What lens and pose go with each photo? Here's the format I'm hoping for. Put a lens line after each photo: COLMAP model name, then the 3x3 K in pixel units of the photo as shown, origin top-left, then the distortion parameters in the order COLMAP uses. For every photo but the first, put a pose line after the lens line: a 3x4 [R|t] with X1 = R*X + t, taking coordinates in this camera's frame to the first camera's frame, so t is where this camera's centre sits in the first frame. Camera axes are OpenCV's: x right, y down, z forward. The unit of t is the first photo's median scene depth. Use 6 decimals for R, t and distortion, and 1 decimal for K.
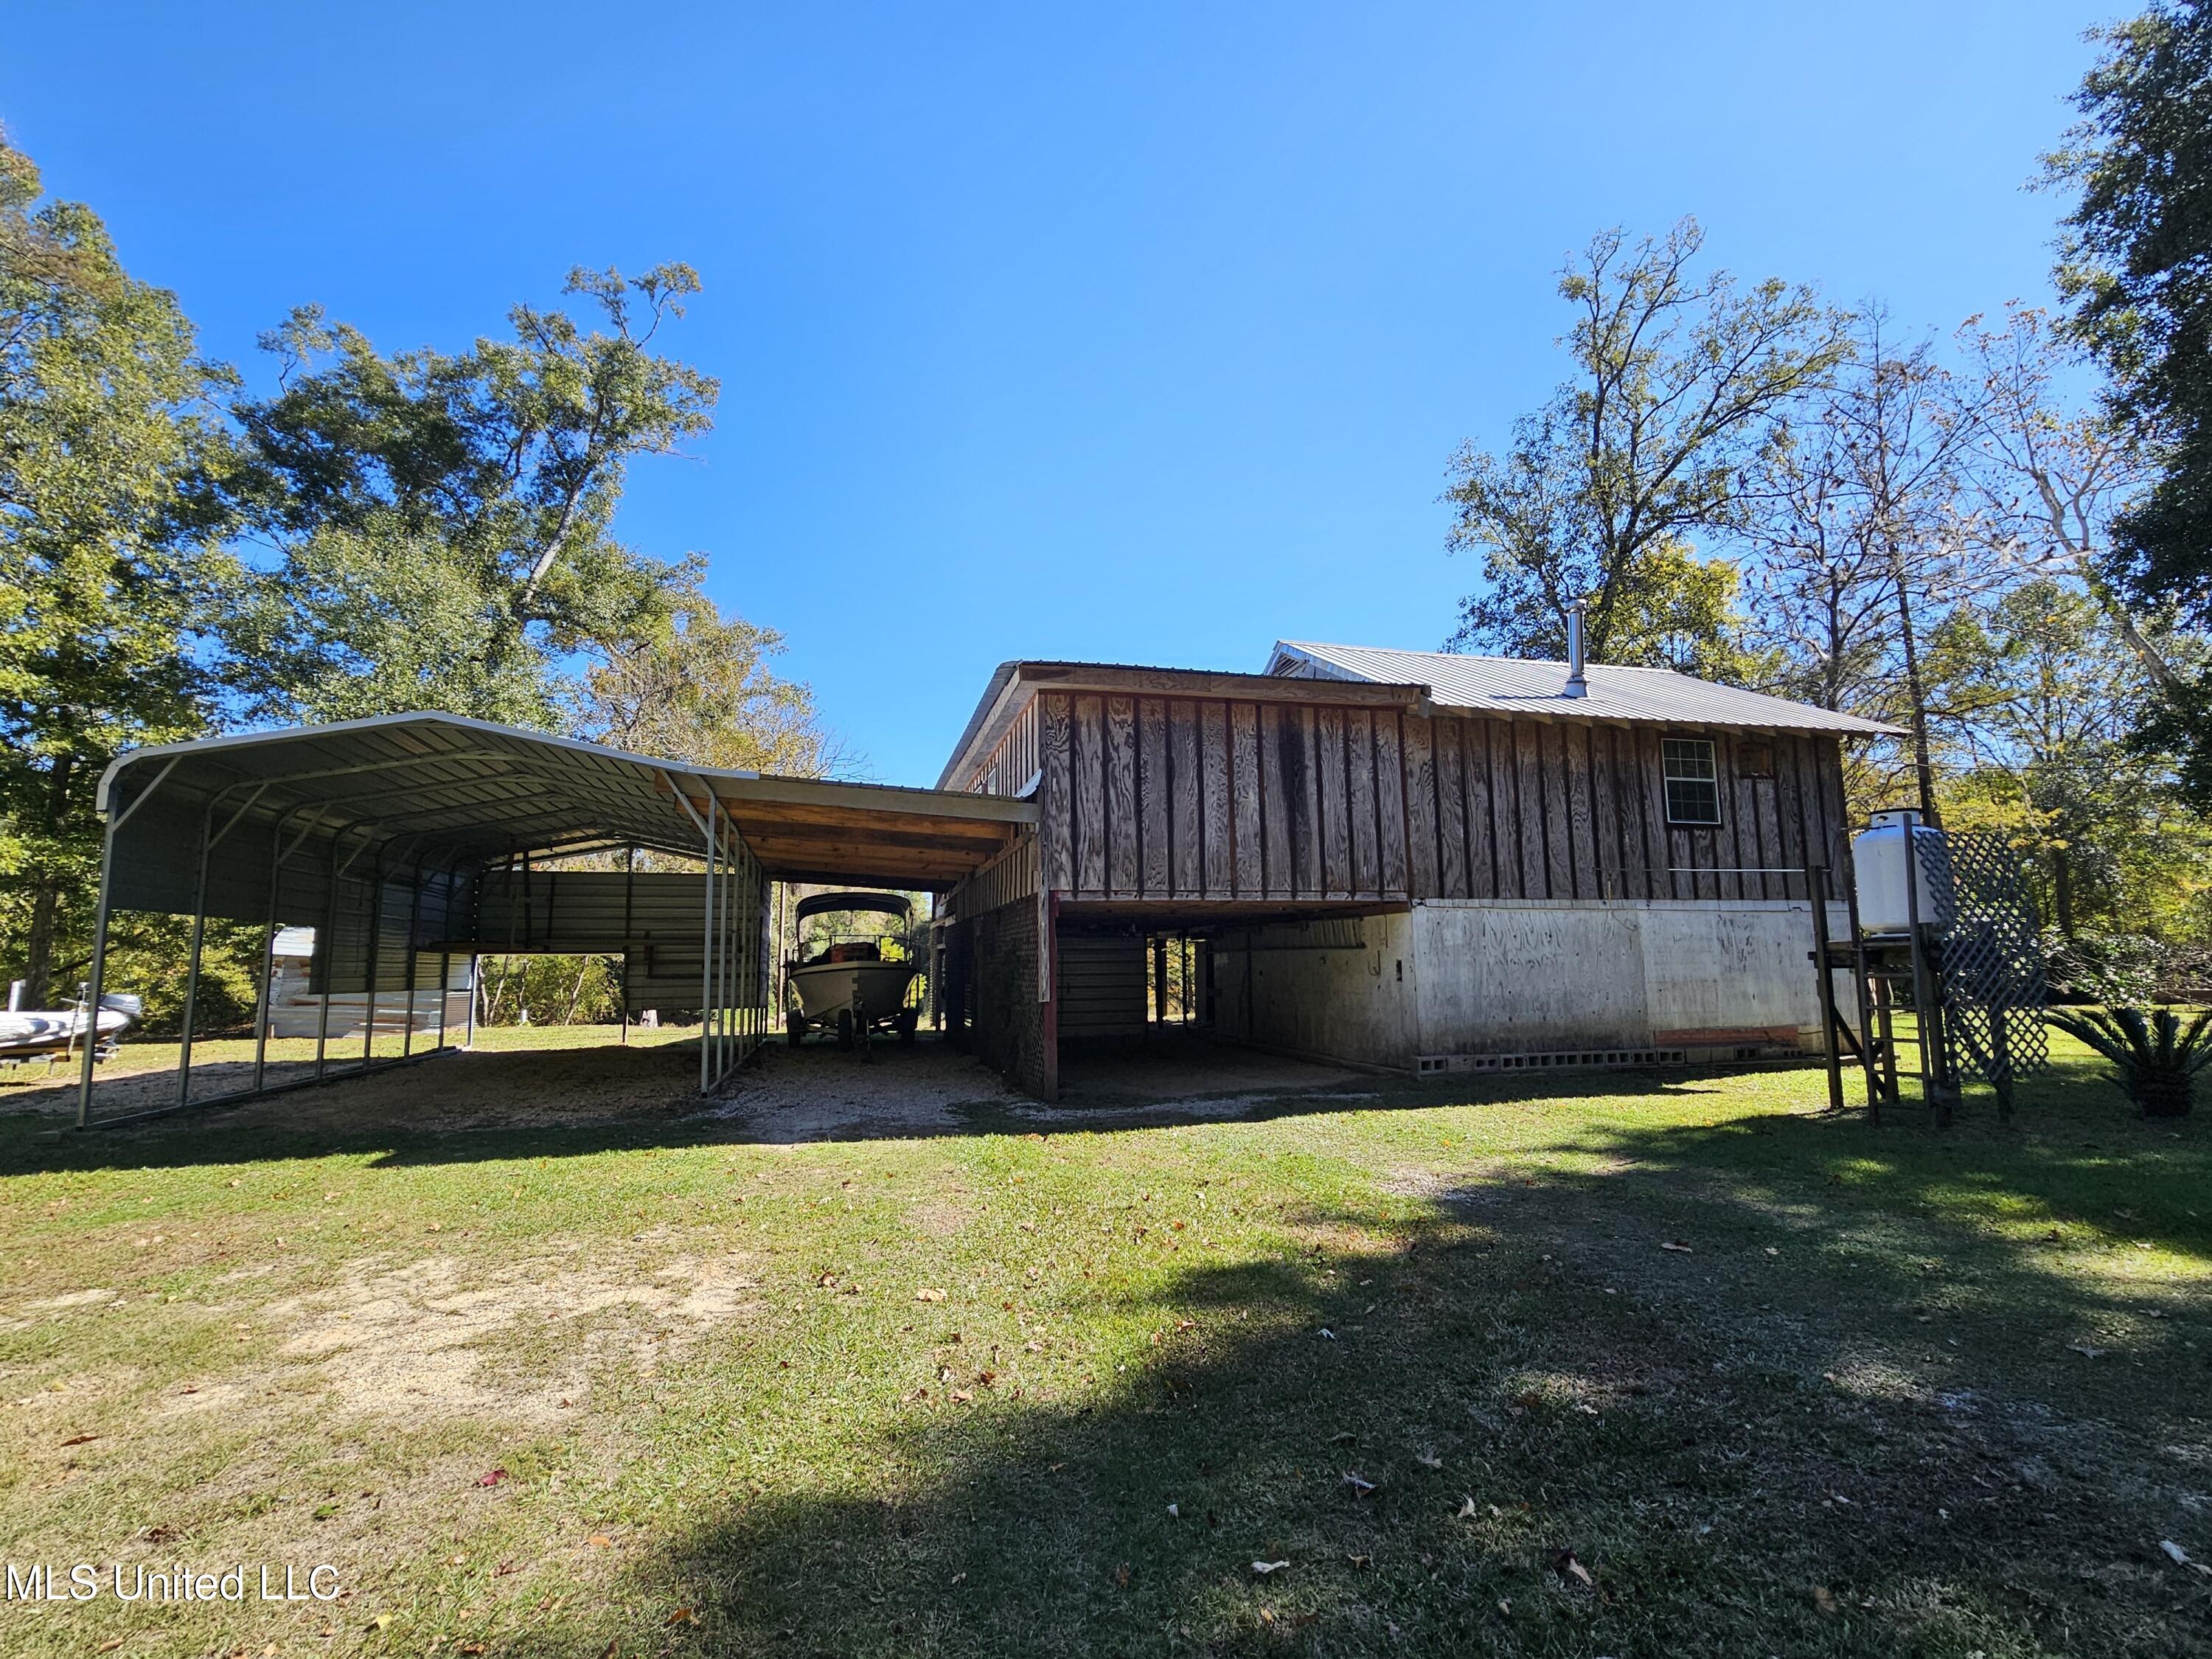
lens RADIAL K [[903.7, 0, 1099.5], [0, 903.7, 843.6], [0, 0, 1]] dist [-0.003634, 0.000863]
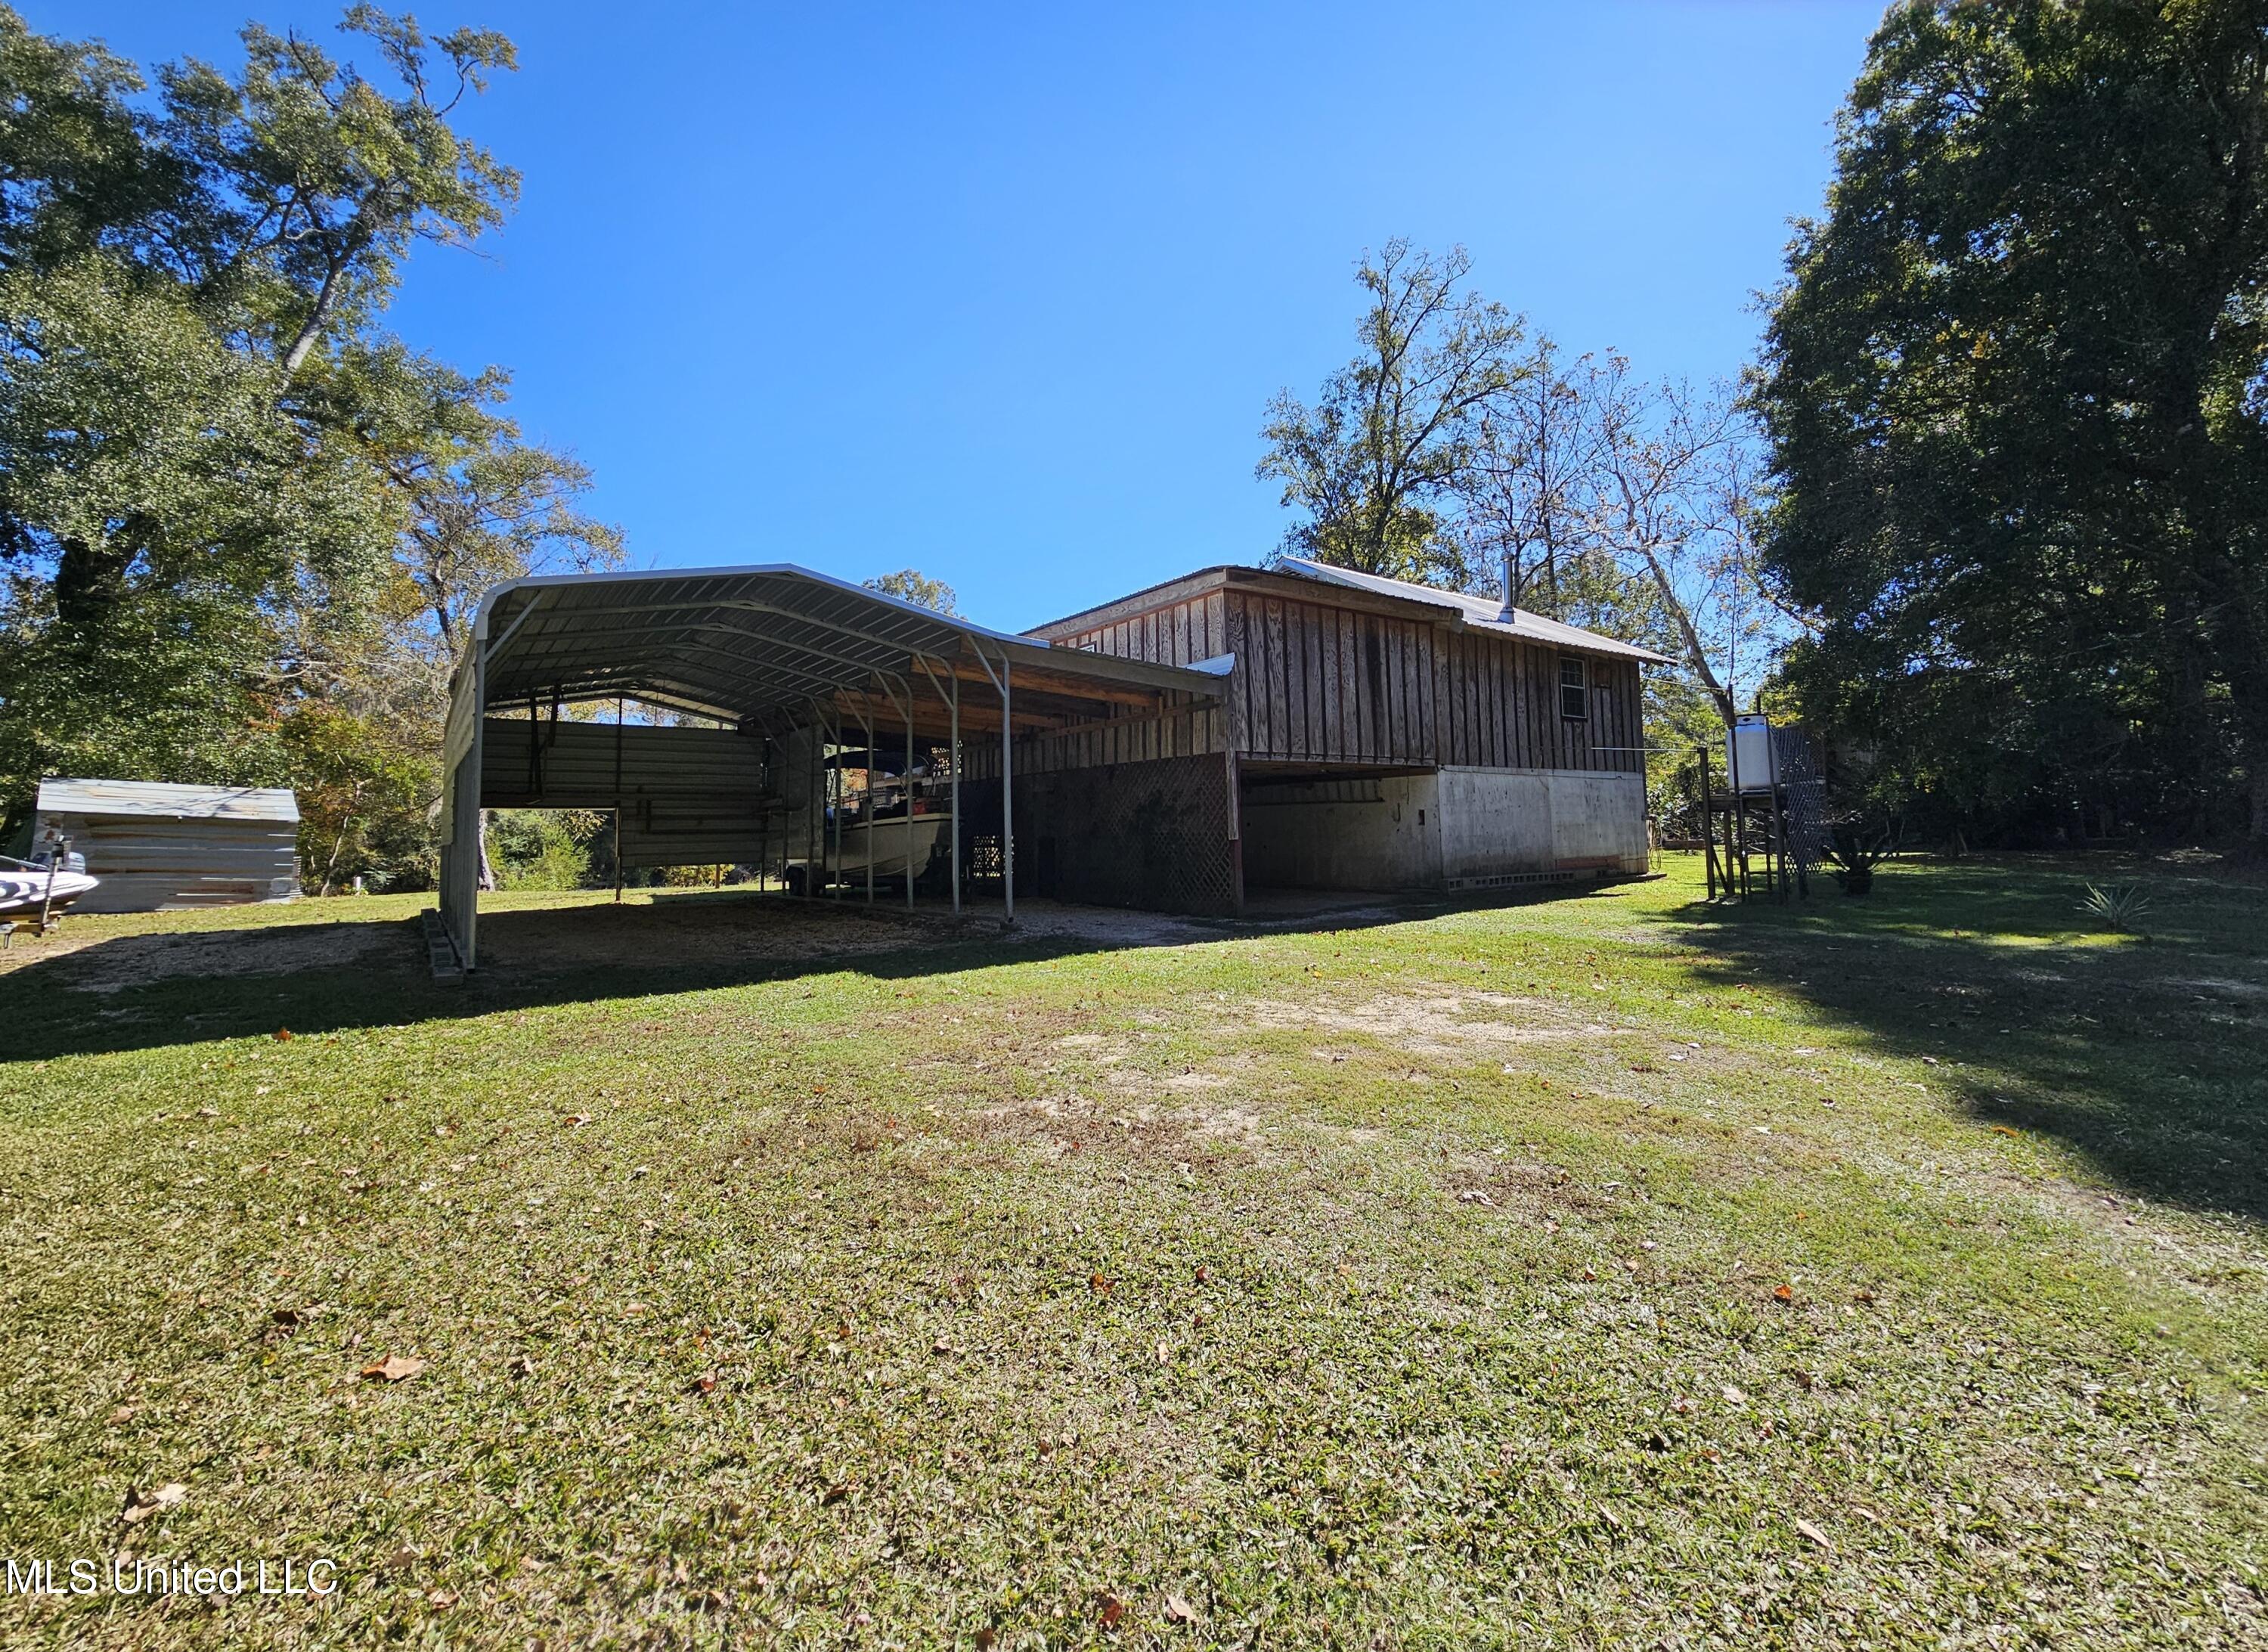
lens RADIAL K [[874.2, 0, 1086.1], [0, 874.2, 753.7], [0, 0, 1]] dist [-0.003164, 0.000024]
pose [[0.941278, 0.024725, 0.336726, -0.559248], [-0.038346, 0.998691, 0.033860, 0.018981], [-0.335448, -0.044784, 0.940994, -0.058643]]
